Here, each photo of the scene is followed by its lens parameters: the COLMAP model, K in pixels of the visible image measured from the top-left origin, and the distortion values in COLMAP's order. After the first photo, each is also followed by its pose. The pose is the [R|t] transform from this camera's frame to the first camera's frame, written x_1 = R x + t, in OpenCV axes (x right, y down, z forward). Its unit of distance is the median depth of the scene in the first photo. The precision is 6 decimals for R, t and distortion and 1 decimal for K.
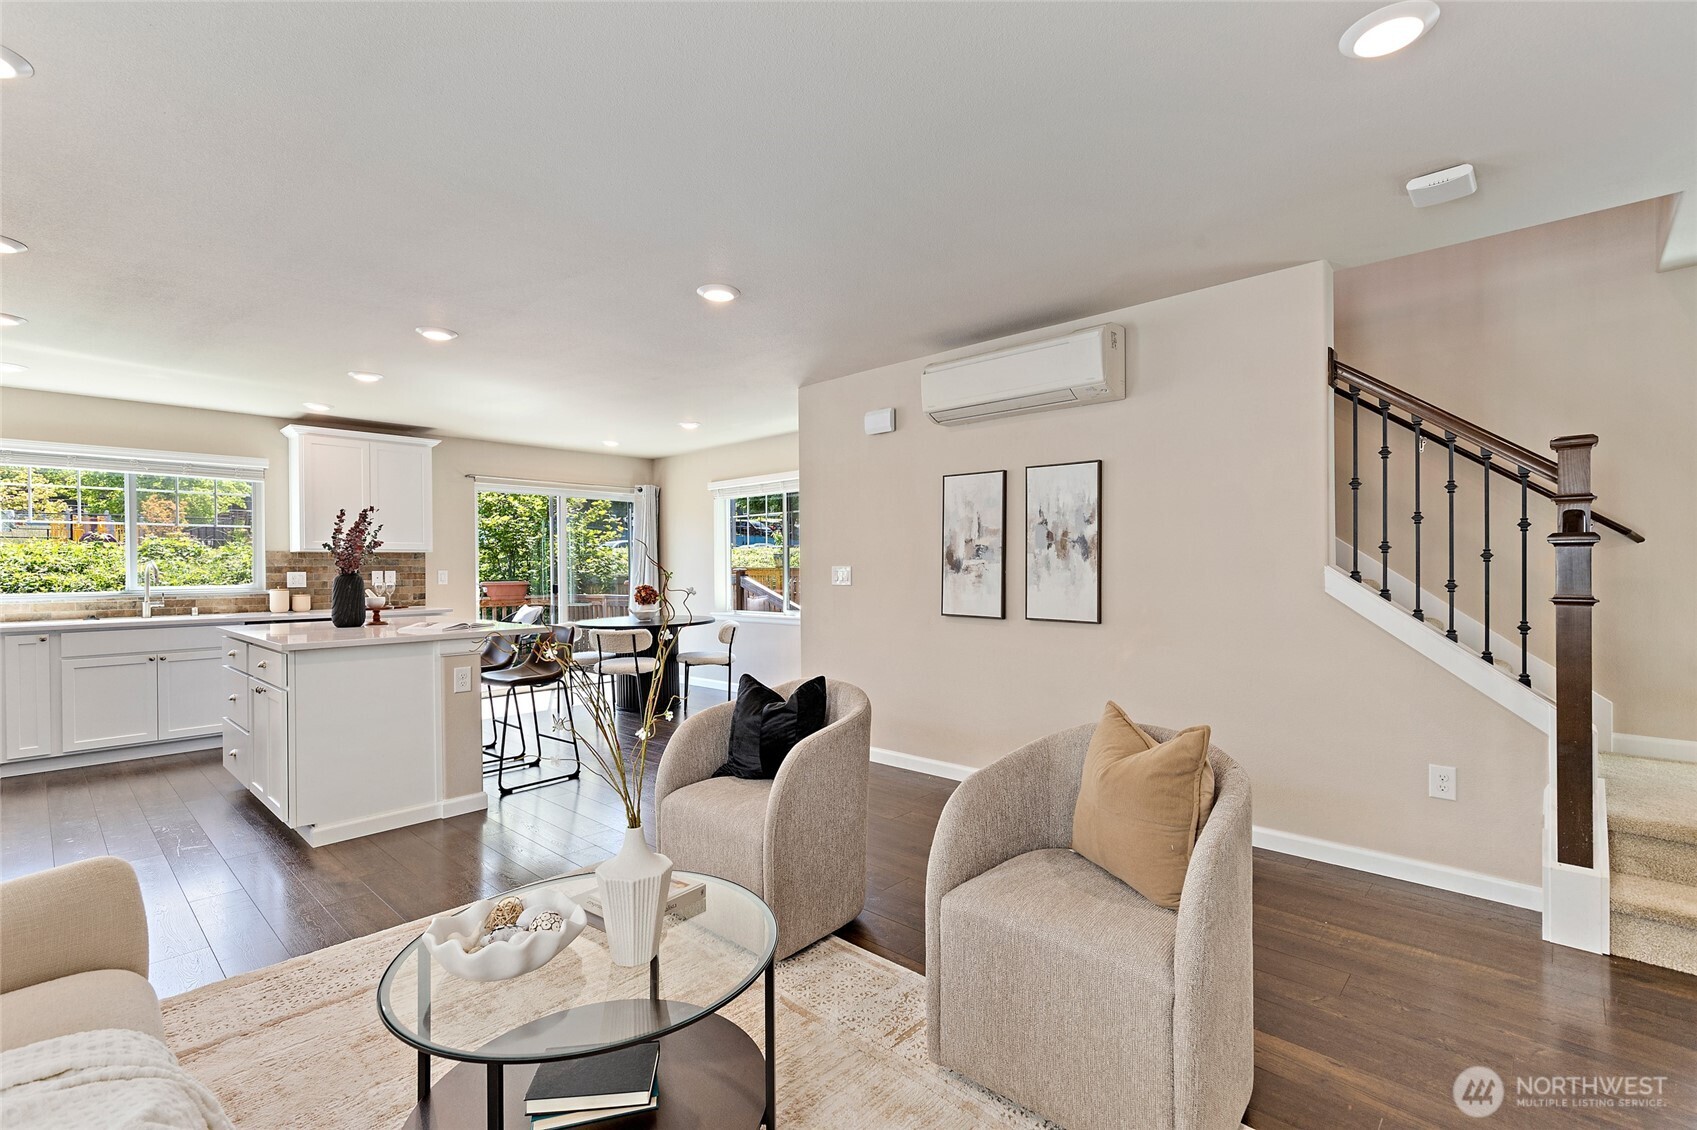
lens RADIAL K [[767.3, 0, 848.5], [0, 767.3, 565.0], [0, 0, 1]] dist [0.008232, -0.000856]
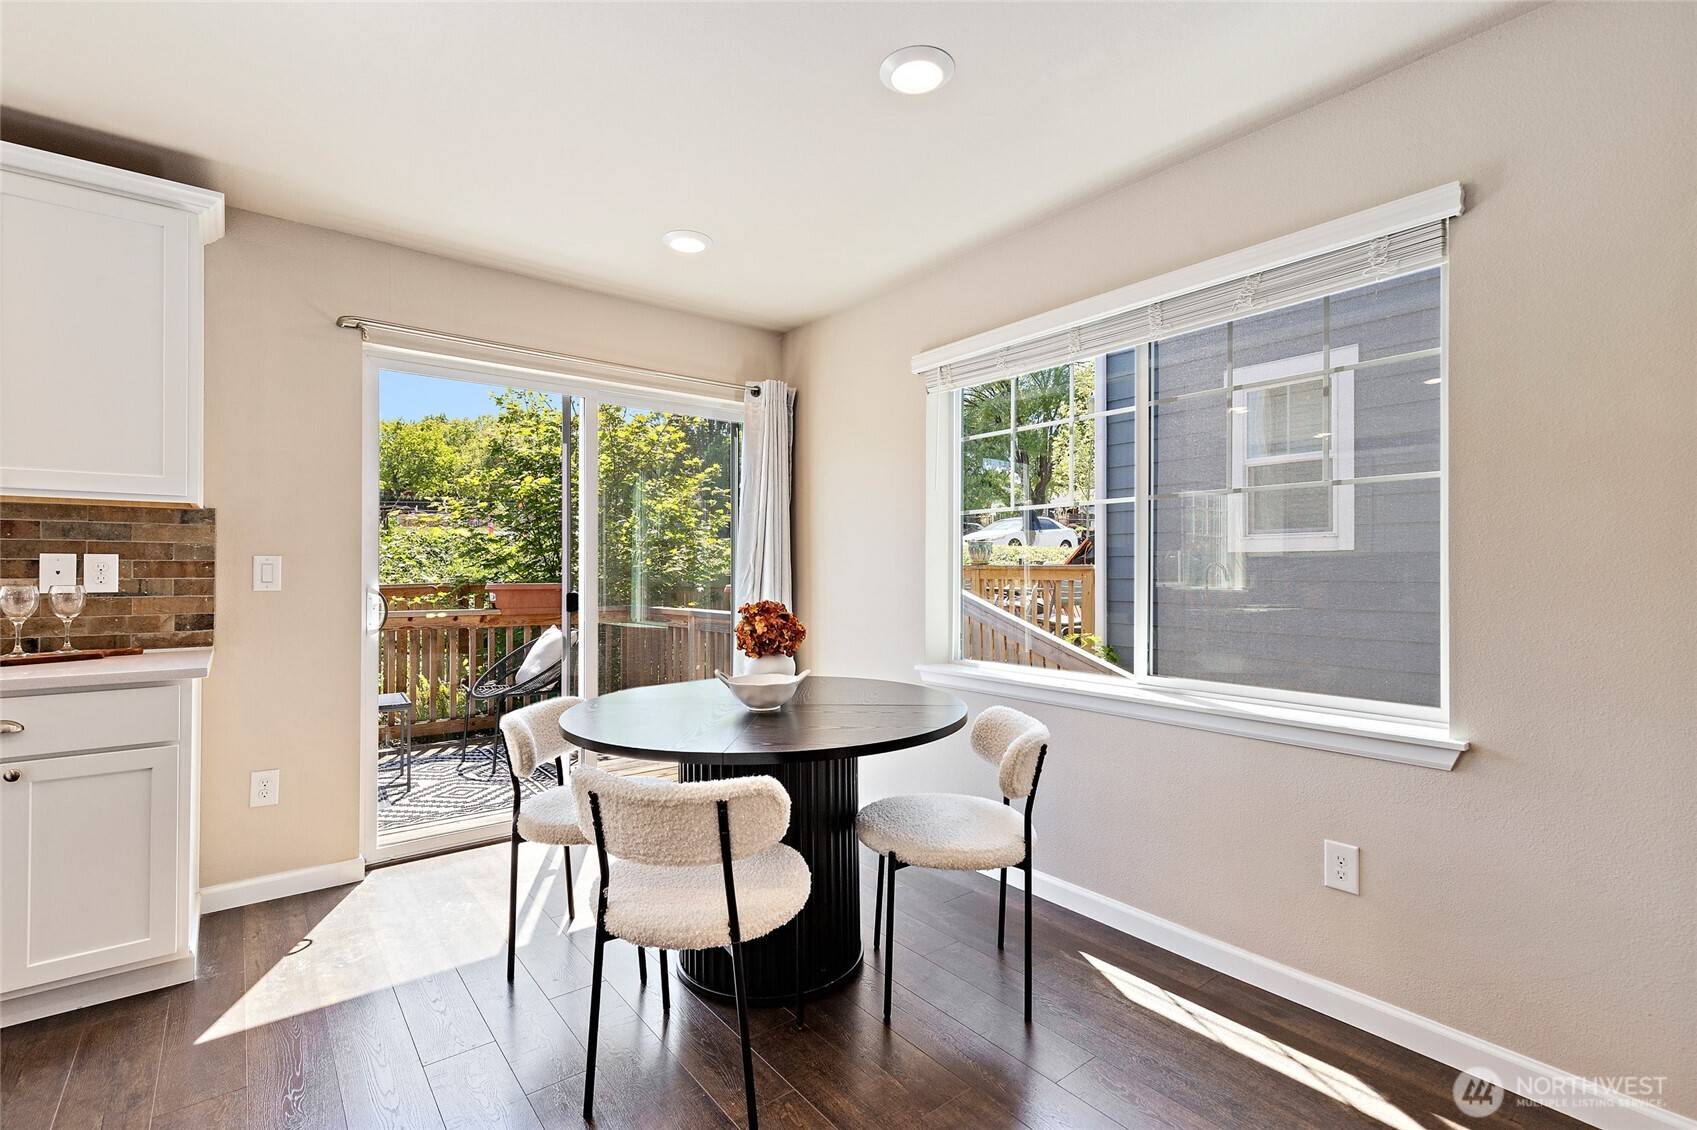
lens RADIAL K [[767.3, 0, 848.5], [0, 767.3, 565.0], [0, 0, 1]] dist [0.008232, -0.000856]
pose [[0.988877, 0.009644, -0.148424, -0.172885], [-0.010037, 0.999948, -0.001900, 0.009520], [0.148398, 0.003368, 0.988922, 0.650138]]
